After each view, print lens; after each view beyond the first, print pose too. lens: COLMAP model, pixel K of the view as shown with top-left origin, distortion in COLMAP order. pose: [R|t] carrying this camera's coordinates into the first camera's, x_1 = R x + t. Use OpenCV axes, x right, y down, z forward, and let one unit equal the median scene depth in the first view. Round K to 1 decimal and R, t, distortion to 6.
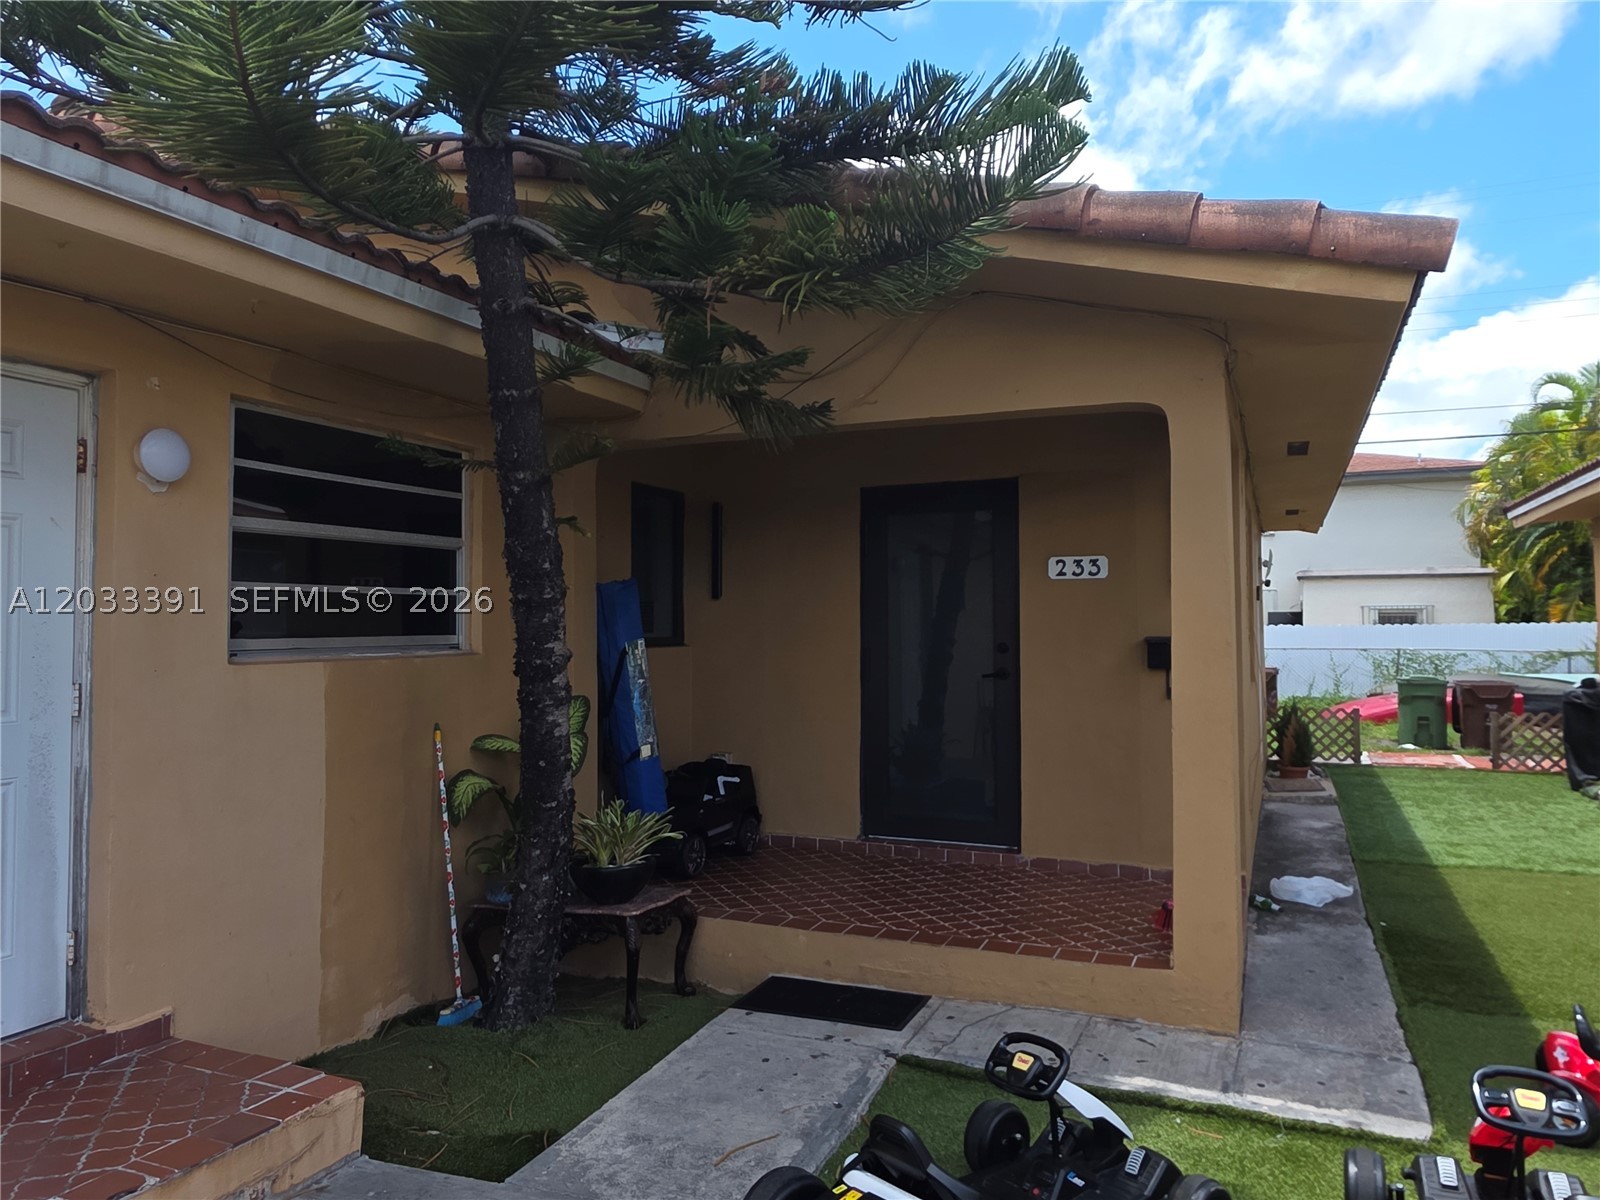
lens RADIAL K [[1079.8, 0, 801.7], [0, 1079.8, 596.7], [0, 0, 1]] dist [0.006241, 0.002325]
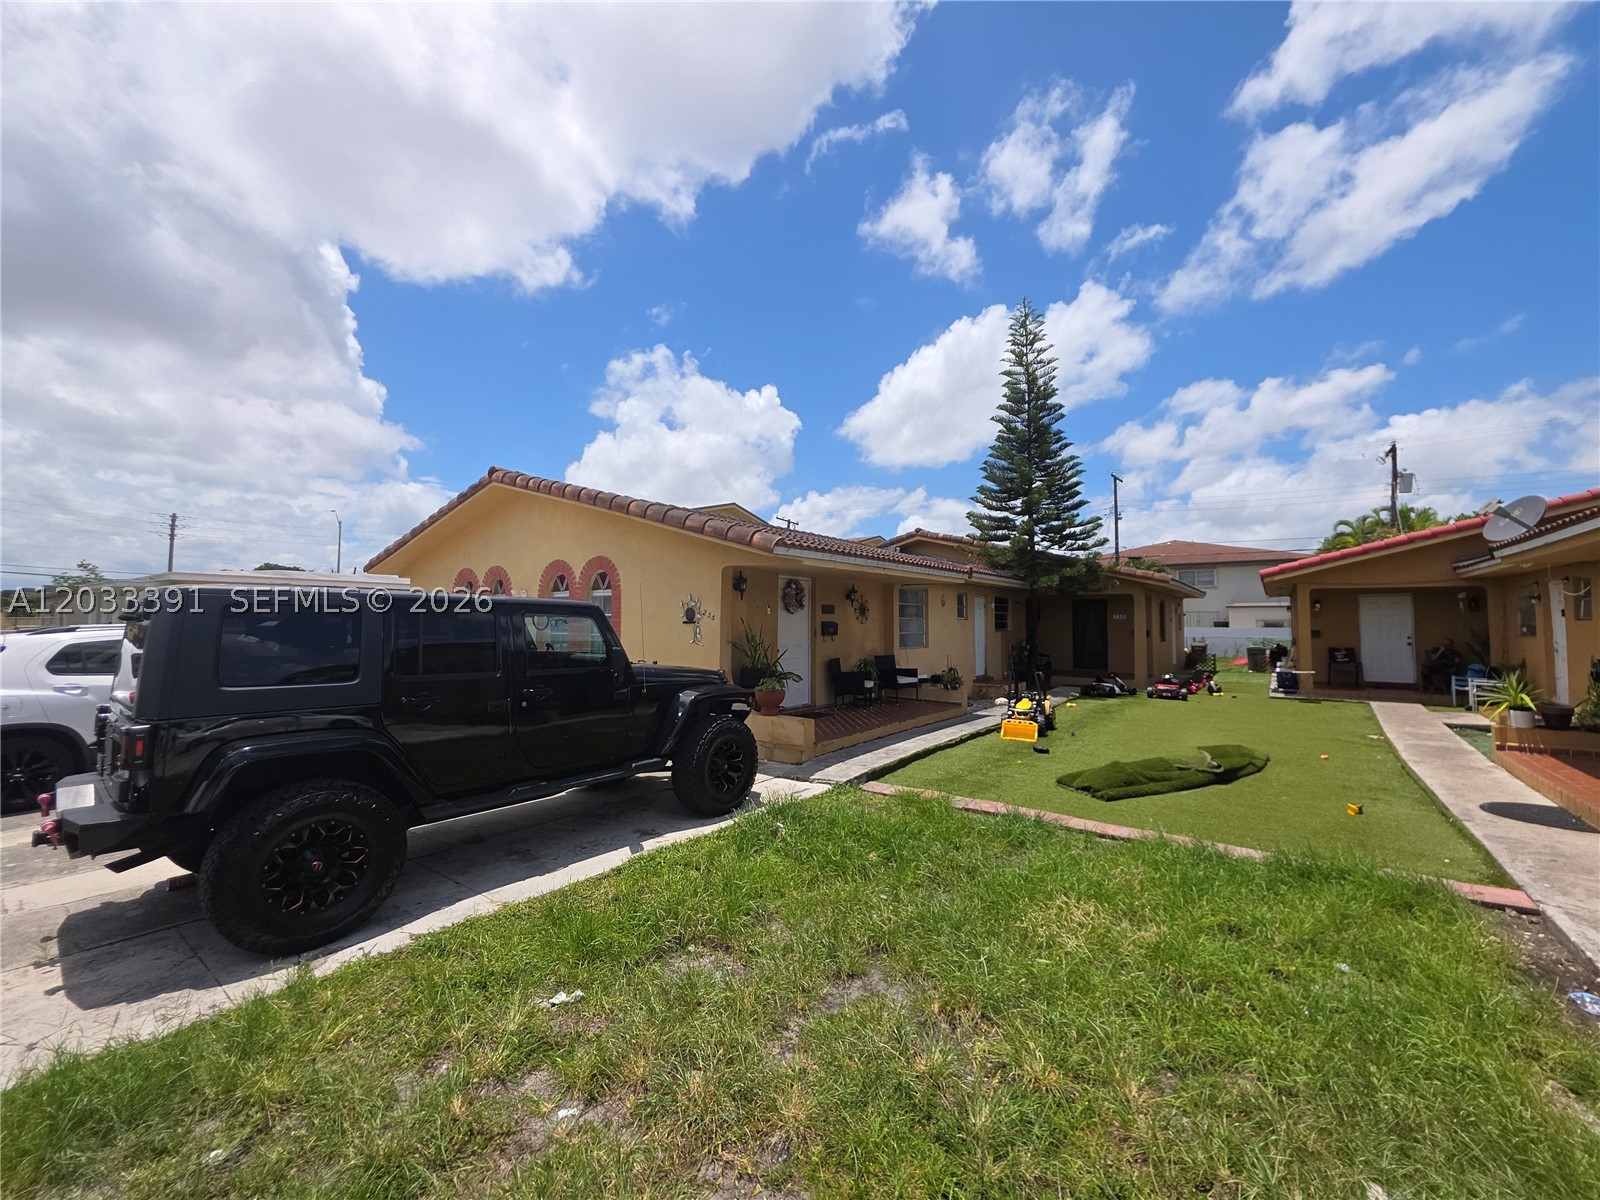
lens RADIAL K [[643.0, 0, 798.3], [0, 643.0, 603.7], [0, 0, 1]] dist [-0.002691, -0.000133]
pose [[0.975456, 0.003184, -0.220170, -0.146982], [-0.003888, 0.999989, -0.002763, -0.018840], [0.220159, 0.003551, 0.975458, -0.610117]]
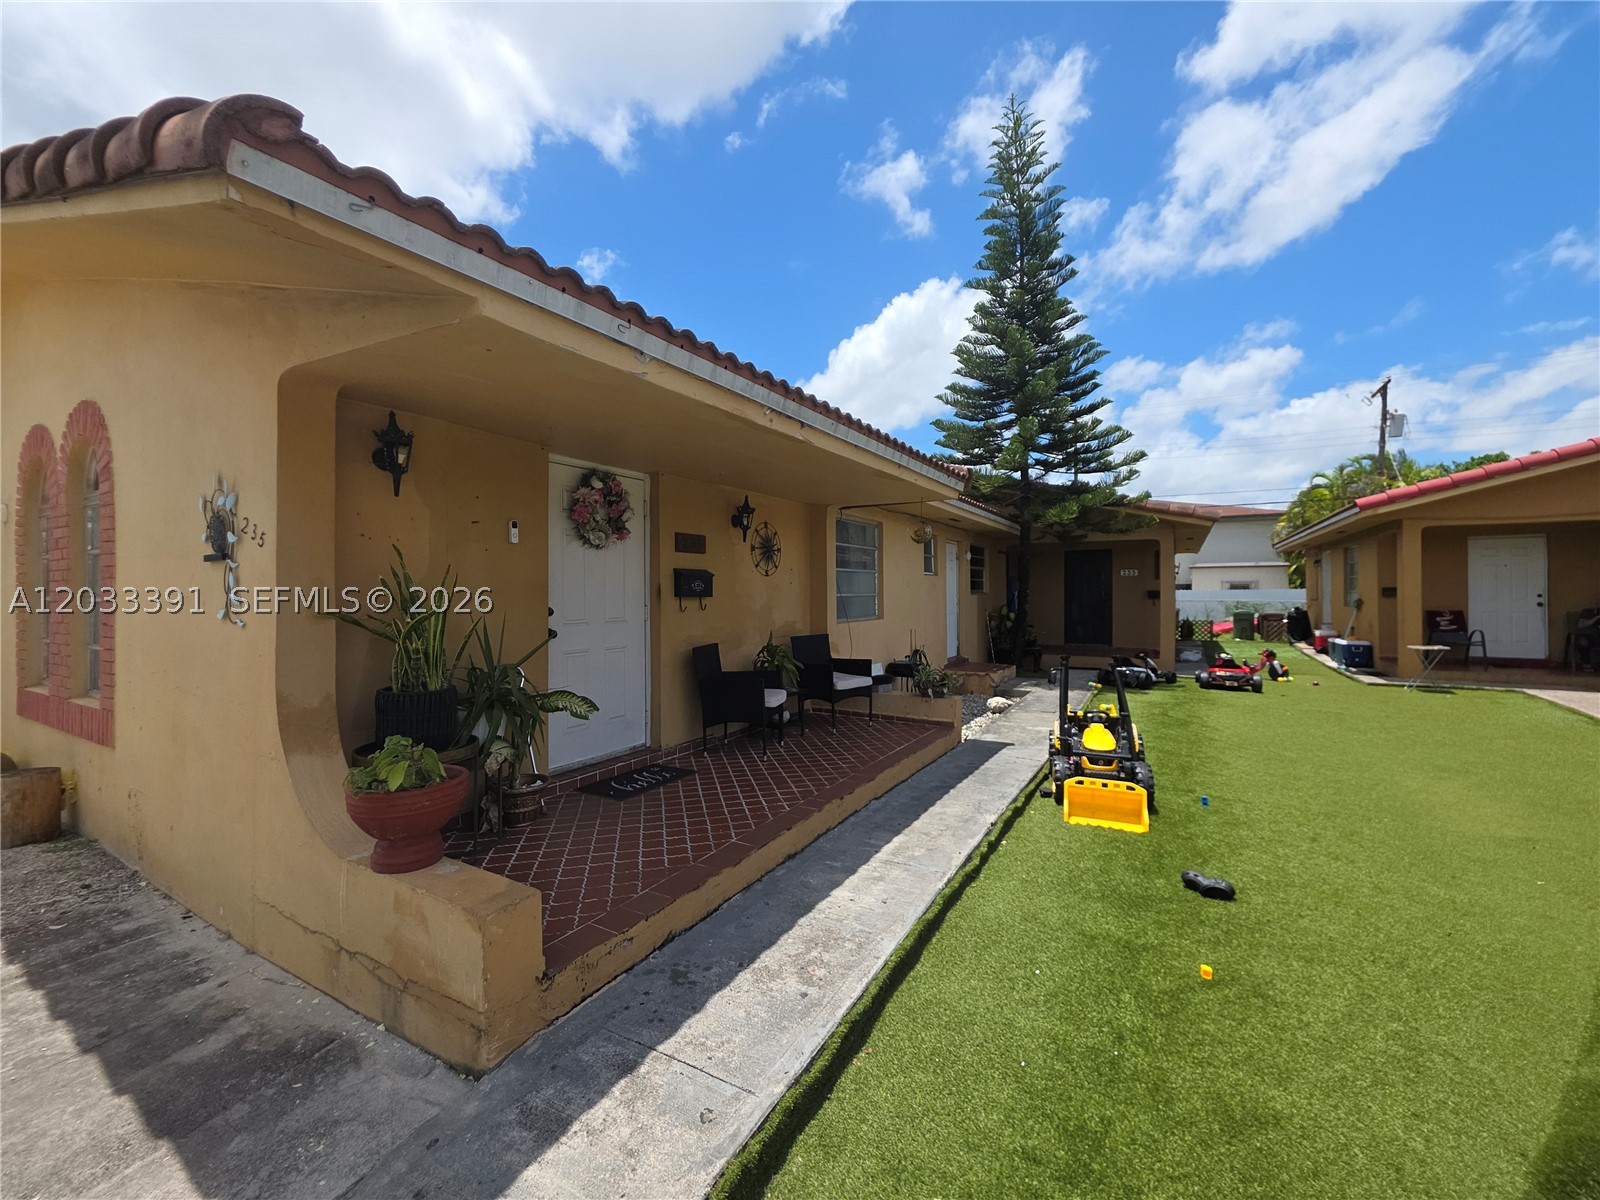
lens RADIAL K [[643.0, 0, 805.7], [0, 643.0, 597.4], [0, 0, 1]] dist [-0.002691, -0.000133]
pose [[0.993935, 0.000966, -0.109968, -0.164492], [0.002716, 0.999441, 0.033326, -0.004424], [0.109939, -0.033422, 0.993376, -0.362987]]
